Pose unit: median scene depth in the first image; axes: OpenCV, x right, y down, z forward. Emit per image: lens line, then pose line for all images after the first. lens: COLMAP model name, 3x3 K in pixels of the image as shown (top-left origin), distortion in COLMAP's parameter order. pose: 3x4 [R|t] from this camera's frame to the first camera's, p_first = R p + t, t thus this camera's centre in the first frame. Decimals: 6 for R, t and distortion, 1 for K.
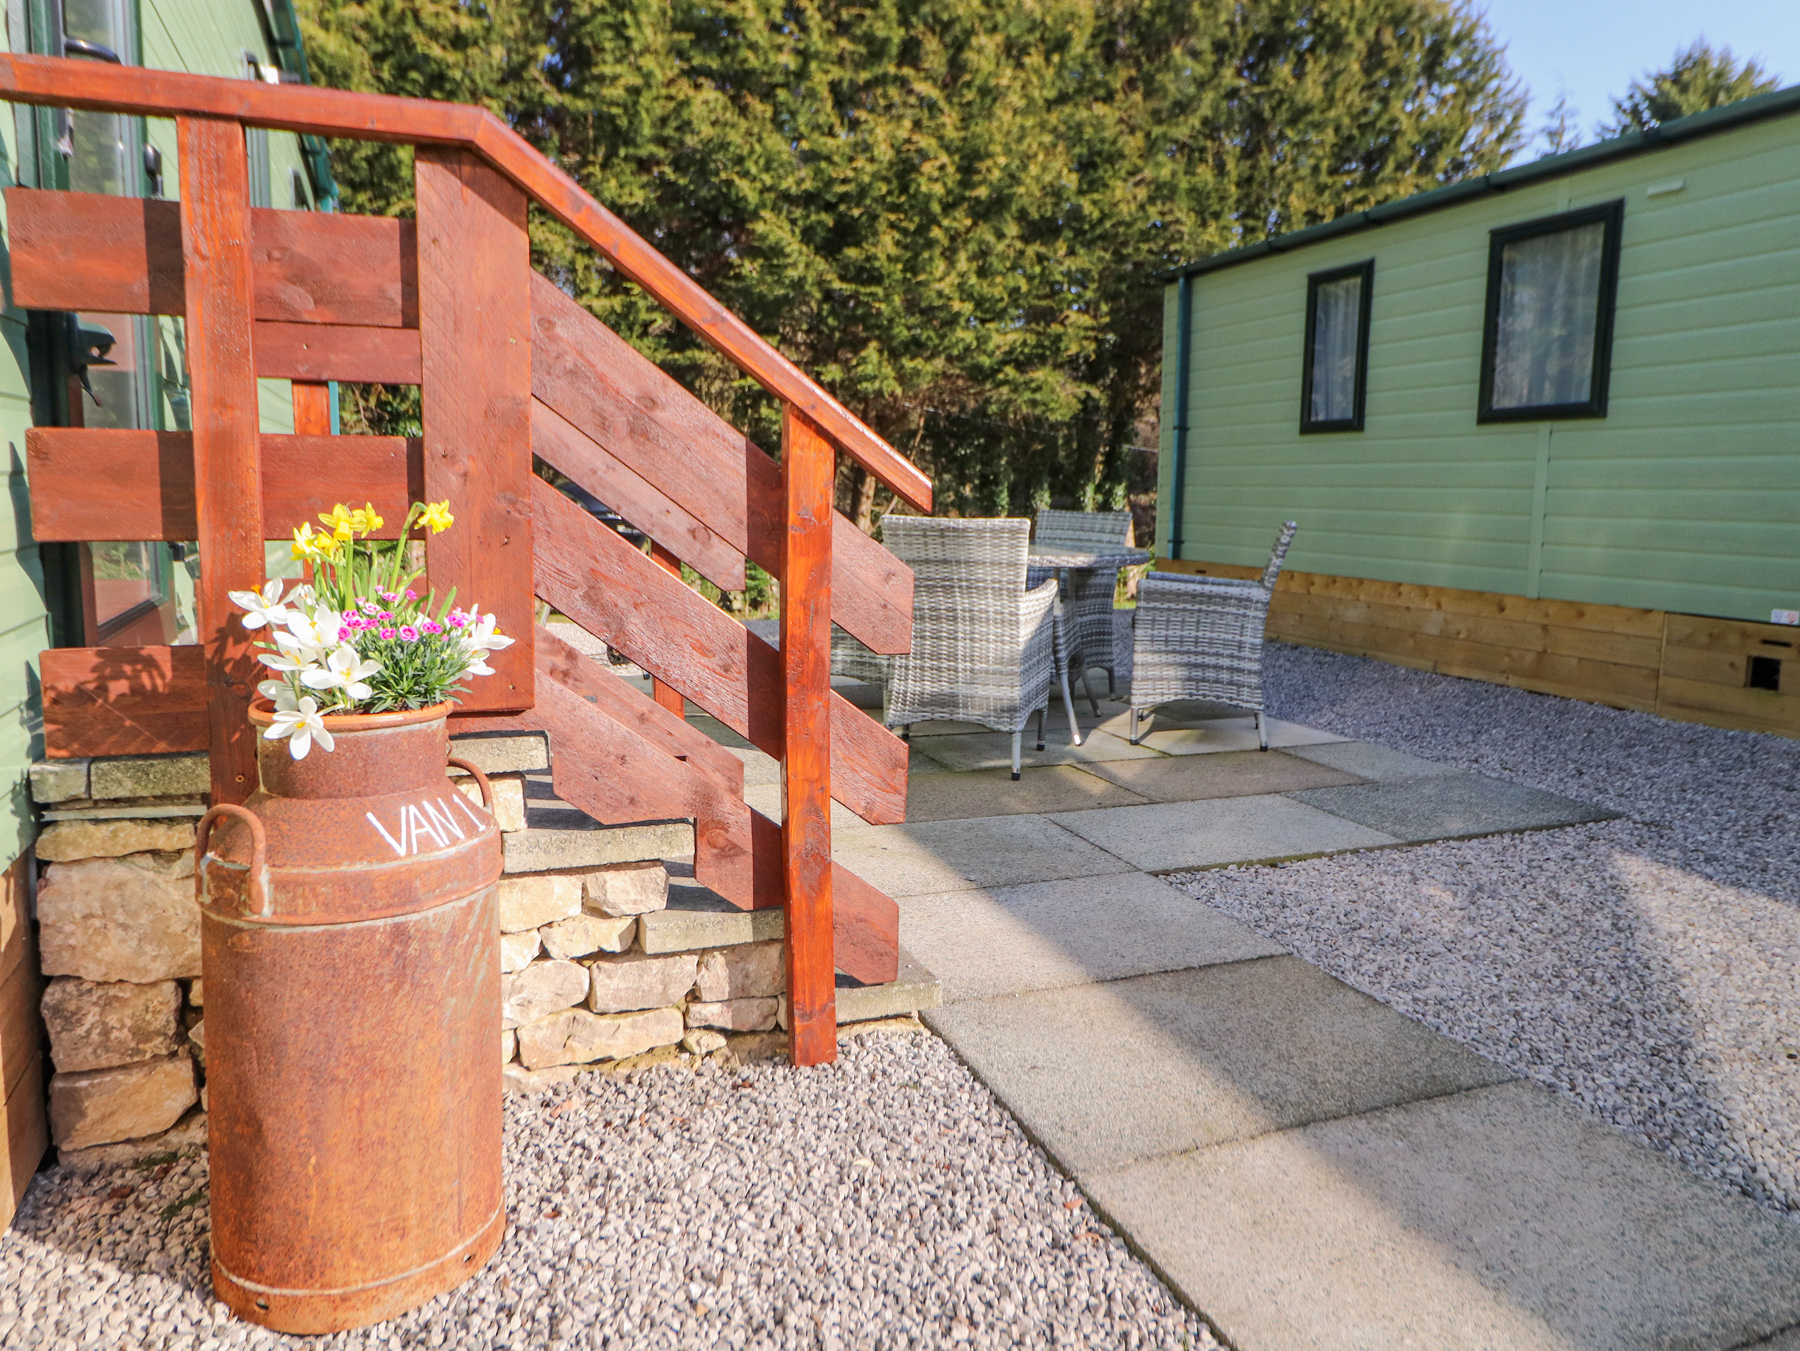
lens RADIAL K [[1231.6, 0, 900.0], [0, 1231.6, 675.5], [0, 0, 1]] dist [-0.003028, 0.001916]
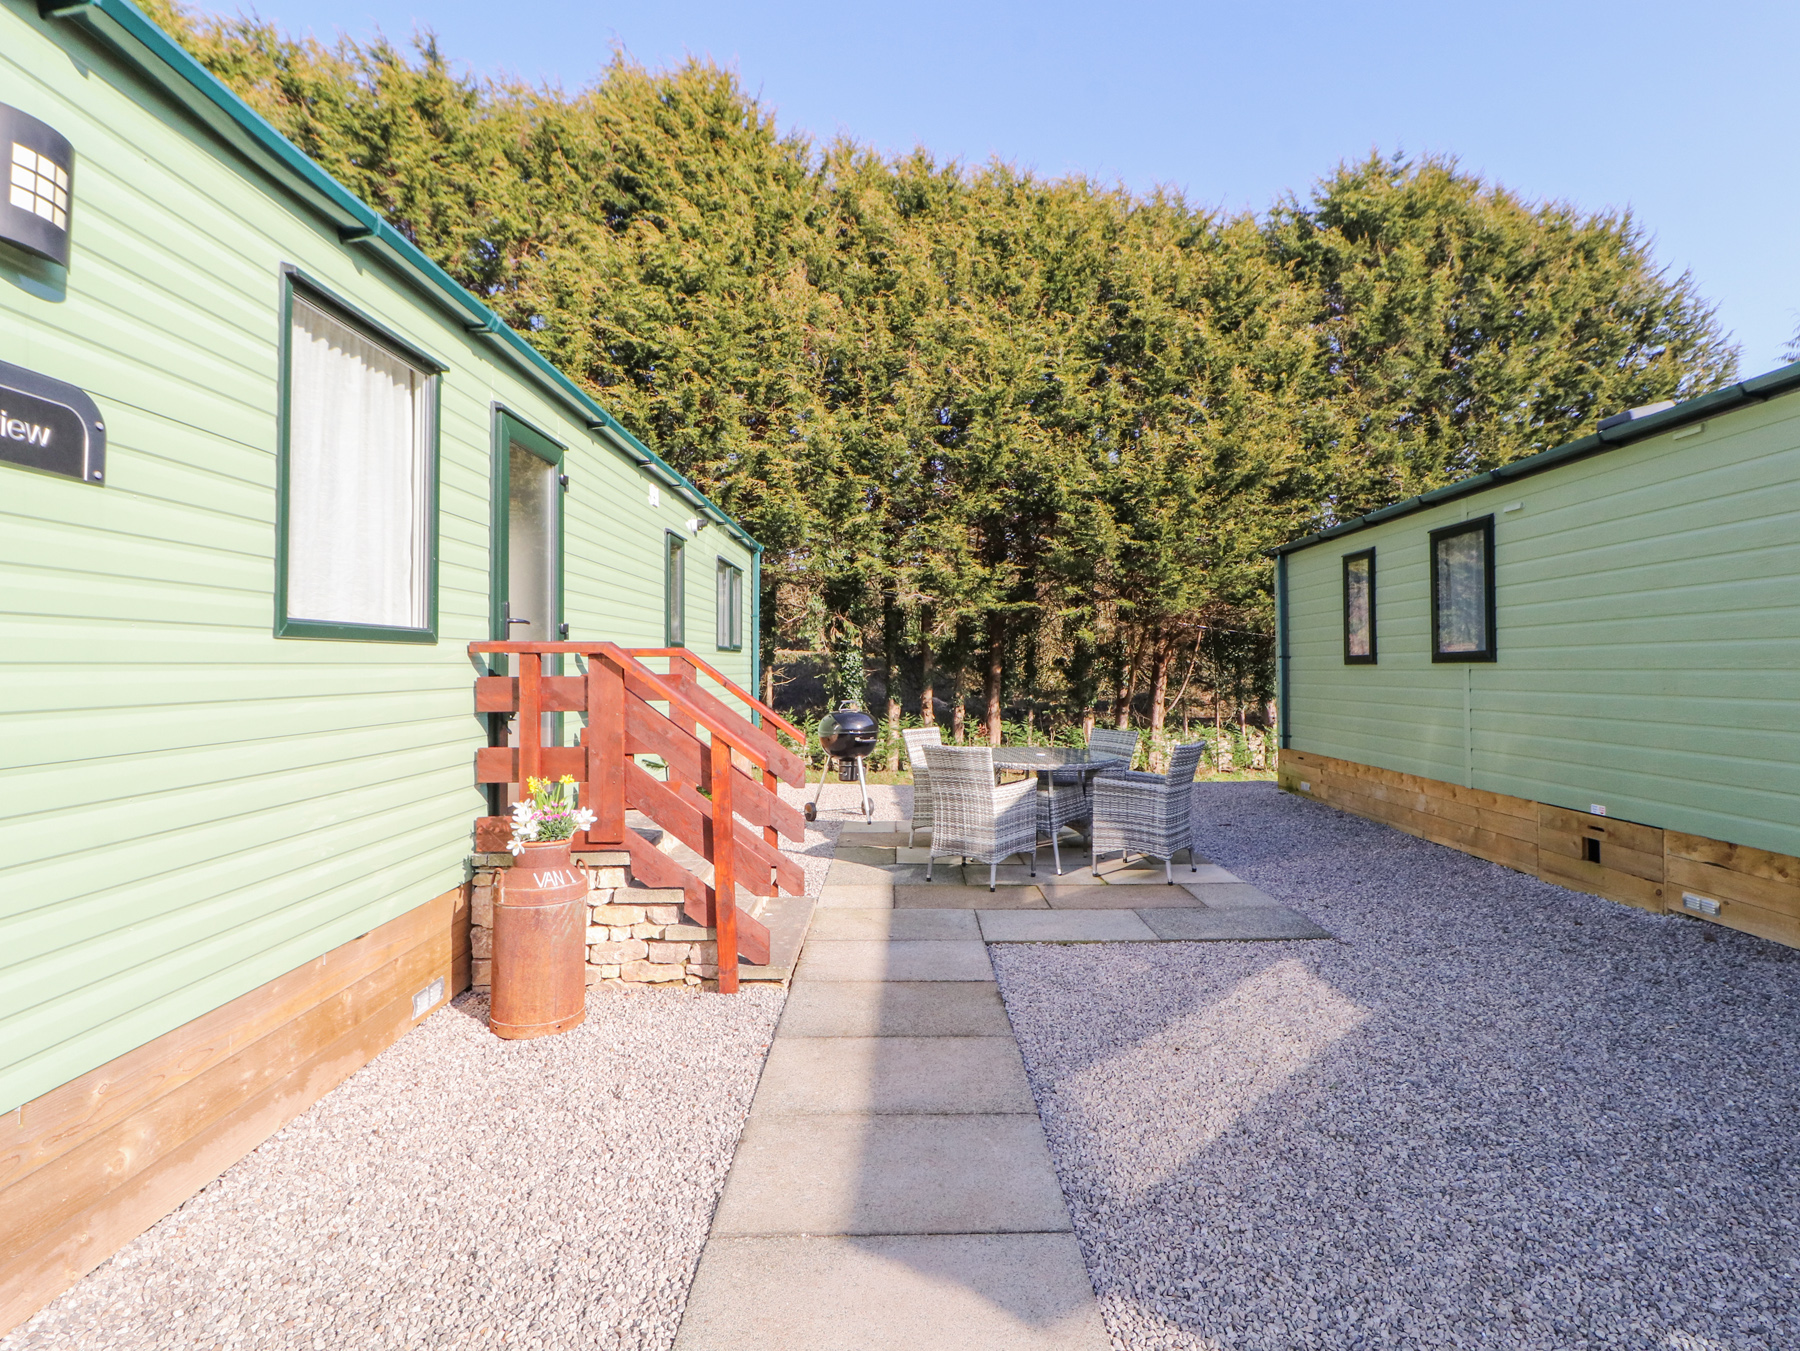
lens RADIAL K [[941.8, 0, 900.0], [0, 941.8, 675.5], [0, 0, 1]] dist [0.000260, -0.001084]
pose [[0.923851, -0.024672, -0.381957, 0.519866], [-0.031123, 0.989774, -0.139211, -0.032646], [0.381486, 0.140497, 0.913635, -0.356757]]
